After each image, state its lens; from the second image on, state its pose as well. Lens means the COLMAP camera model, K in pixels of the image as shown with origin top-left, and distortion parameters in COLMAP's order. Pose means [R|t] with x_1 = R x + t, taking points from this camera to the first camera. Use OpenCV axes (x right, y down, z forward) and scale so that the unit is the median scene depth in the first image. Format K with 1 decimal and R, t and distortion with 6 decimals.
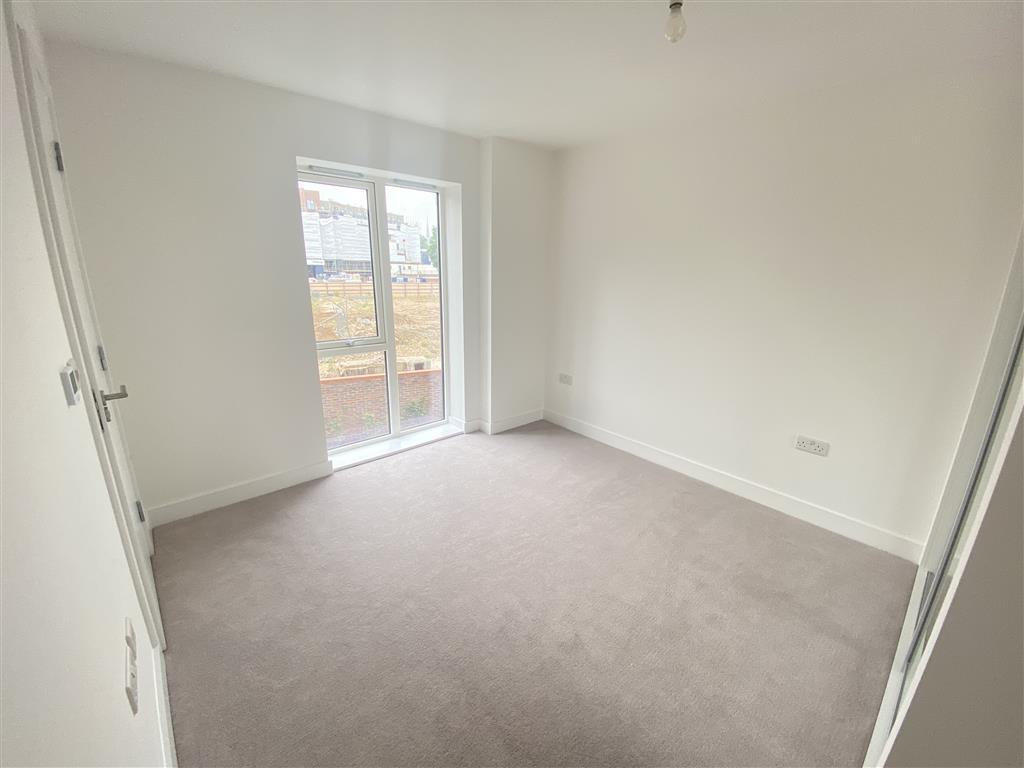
lens RADIAL K [[411.6, 0, 512.0], [0, 411.6, 384.0], [0, 0, 1]] dist [-0.001313, -0.000284]
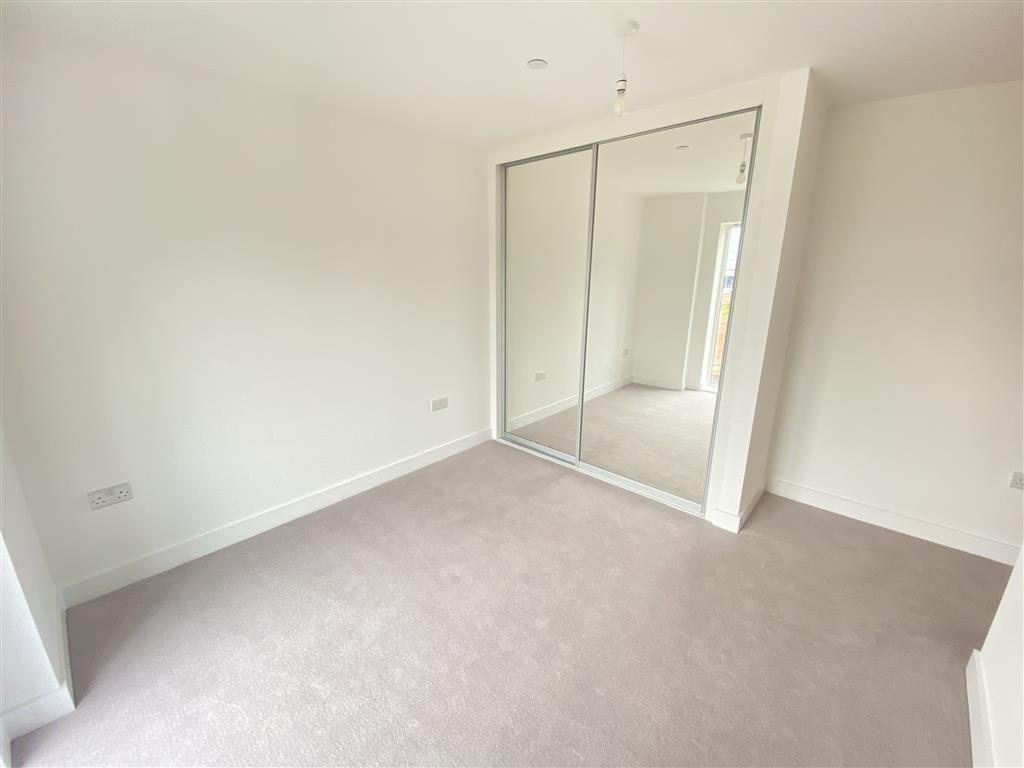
lens RADIAL K [[411.6, 0, 512.0], [0, 411.6, 384.0], [0, 0, 1]] dist [-0.001313, -0.000284]
pose [[-0.085466, -0.246354, 0.965404, -0.368602], [0.300989, 0.917294, 0.260723, -0.122223], [-0.949790, 0.312859, -0.004247, 0.500893]]
